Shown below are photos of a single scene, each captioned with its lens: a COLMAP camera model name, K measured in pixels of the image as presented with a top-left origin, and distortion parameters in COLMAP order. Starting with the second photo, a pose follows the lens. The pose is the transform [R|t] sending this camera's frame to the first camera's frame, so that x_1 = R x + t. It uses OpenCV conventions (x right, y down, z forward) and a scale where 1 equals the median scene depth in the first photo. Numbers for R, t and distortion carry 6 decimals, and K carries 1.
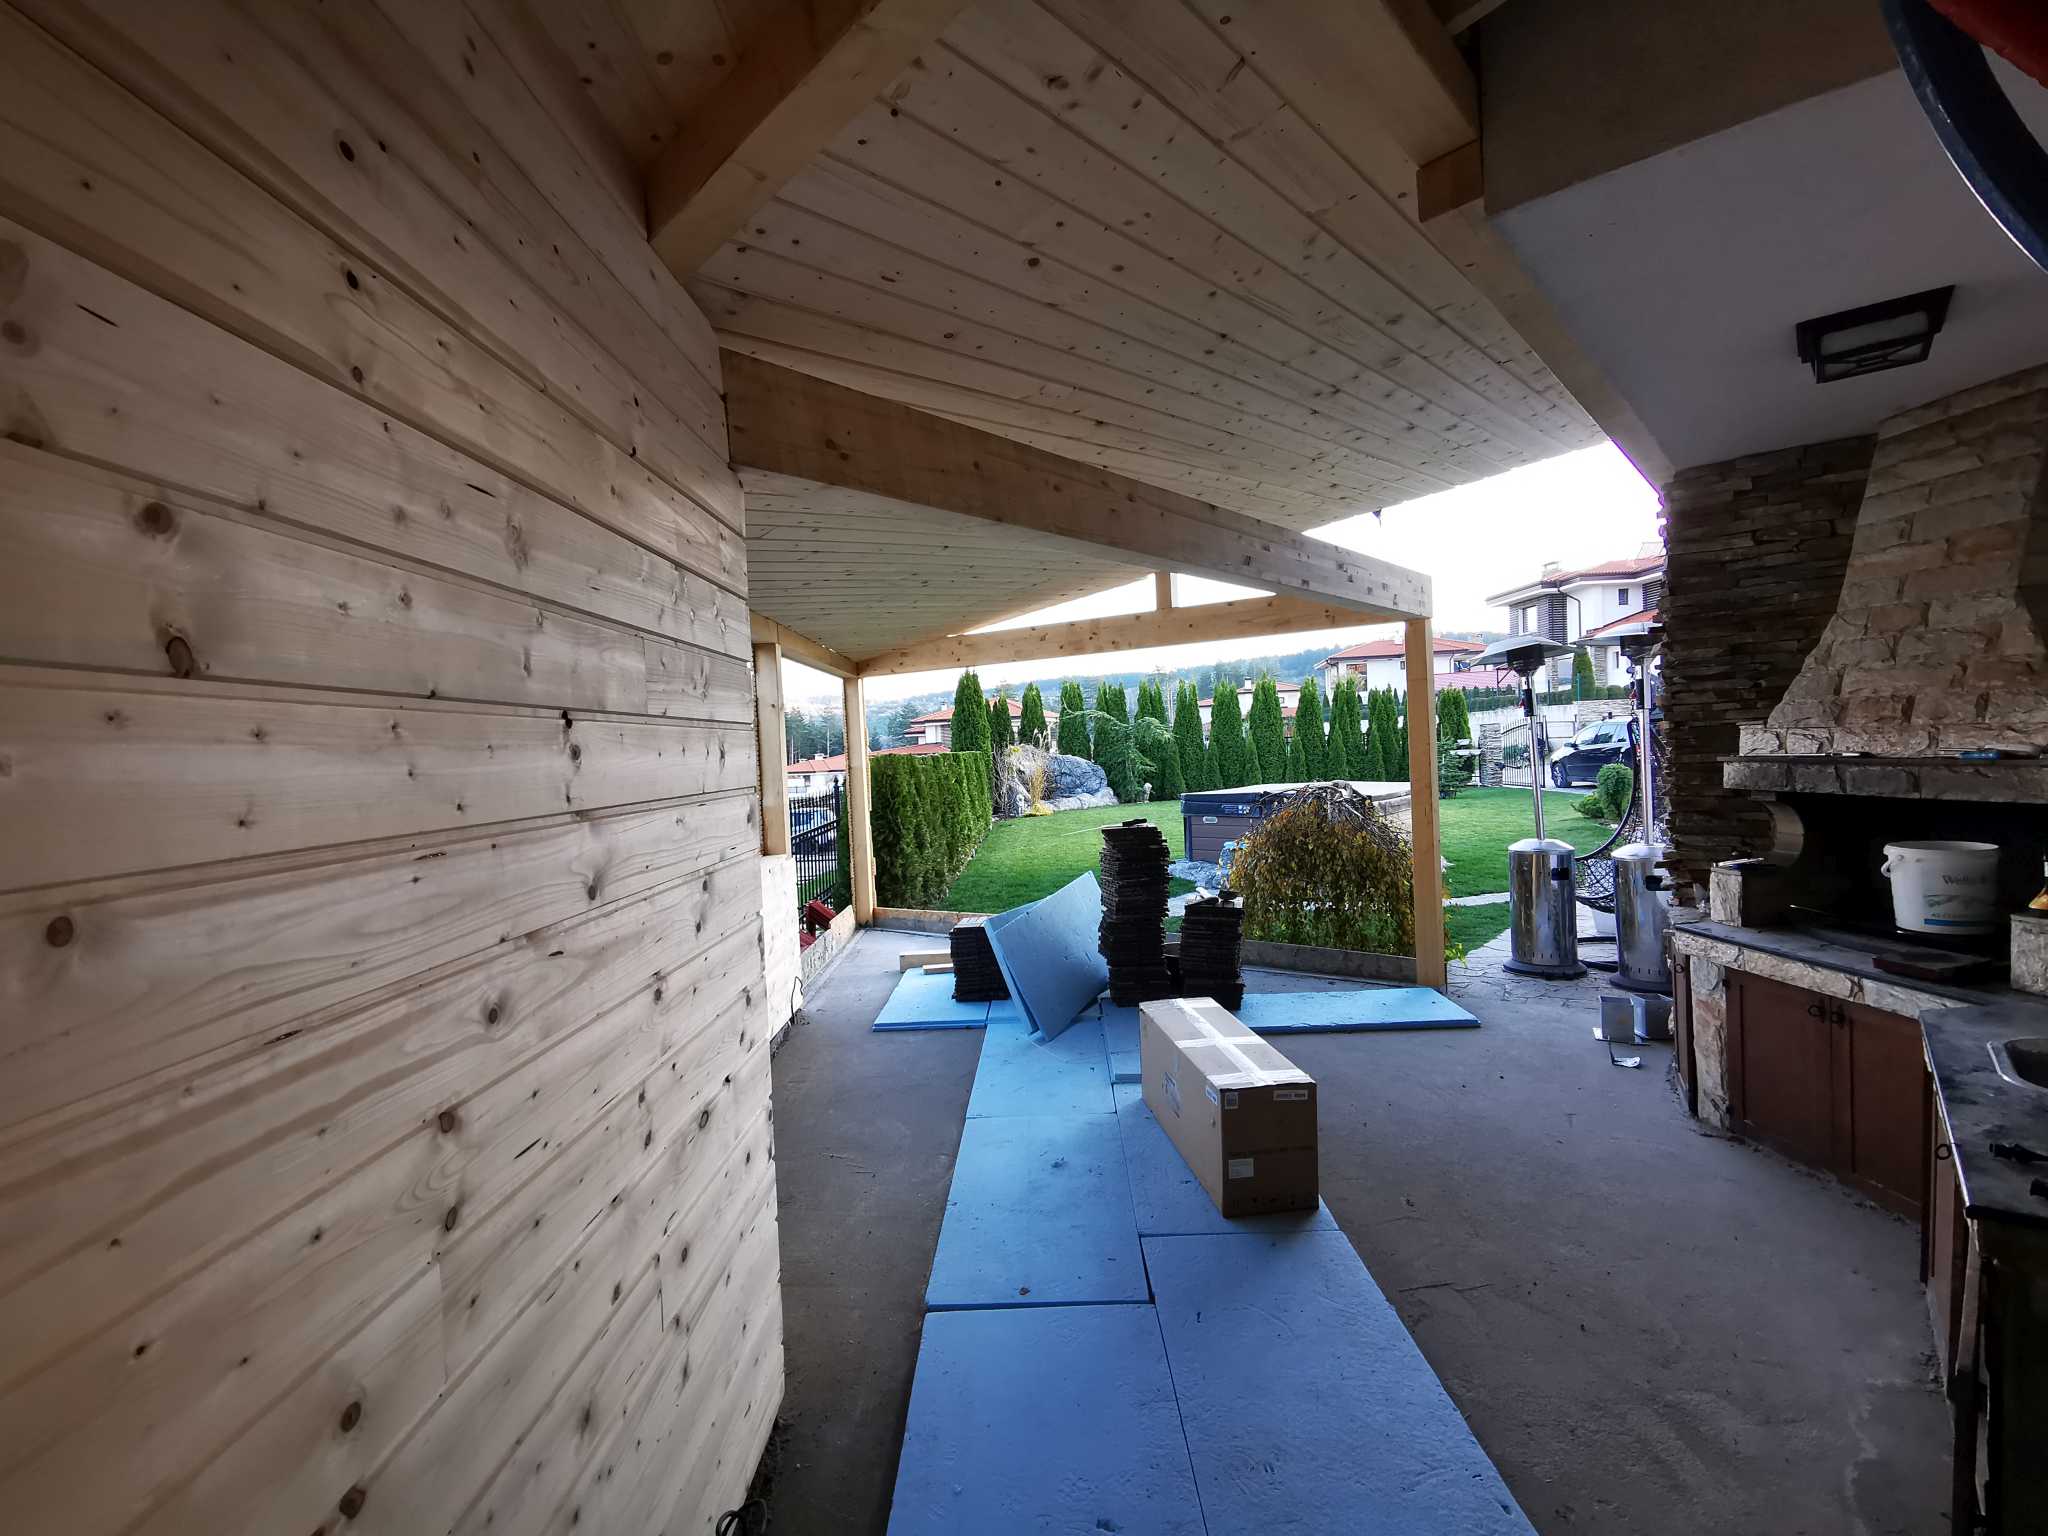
lens RADIAL K [[949.8, 0, 1022.5], [0, 949.8, 757.5], [0, 0, 1]] dist [-0.004852, 0.018593]
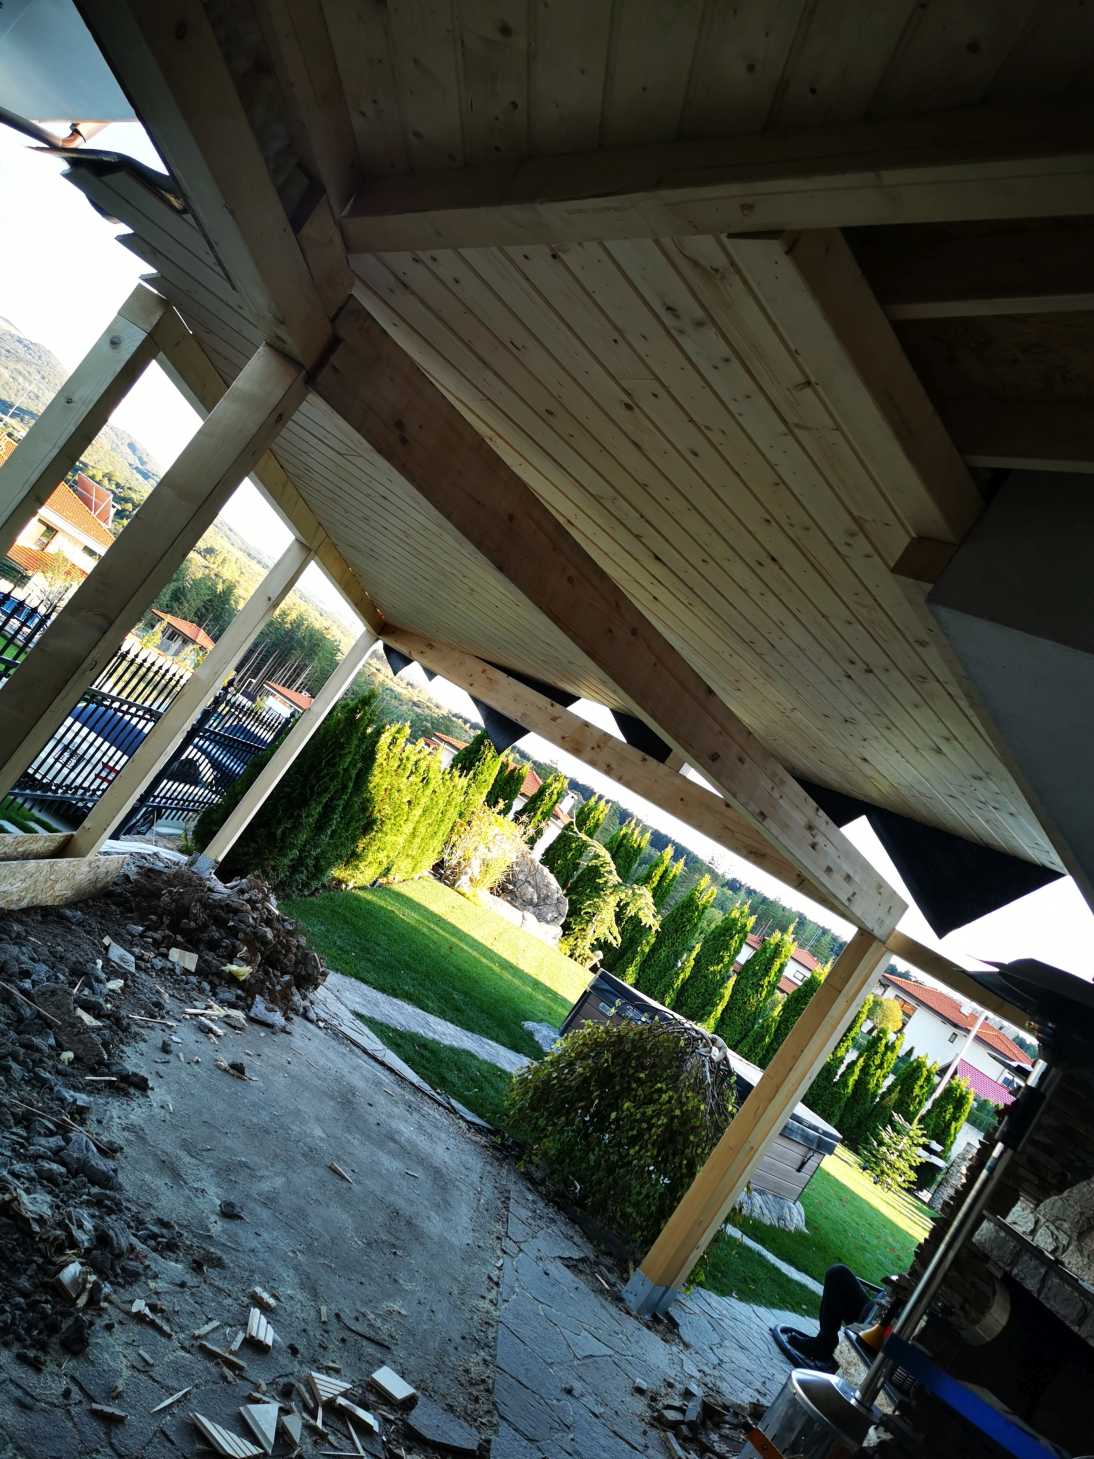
lens RADIAL K [[1148.1, 0, 527.9], [0, 1148.1, 734.8], [0, 0, 1]] dist [0.090426, -0.126343]
pose [[0.798918, 0.599076, -0.053264, 0.142529], [-0.601382, 0.794485, -0.084459, -0.004564], [-0.008280, 0.099508, 0.995002, -0.230215]]
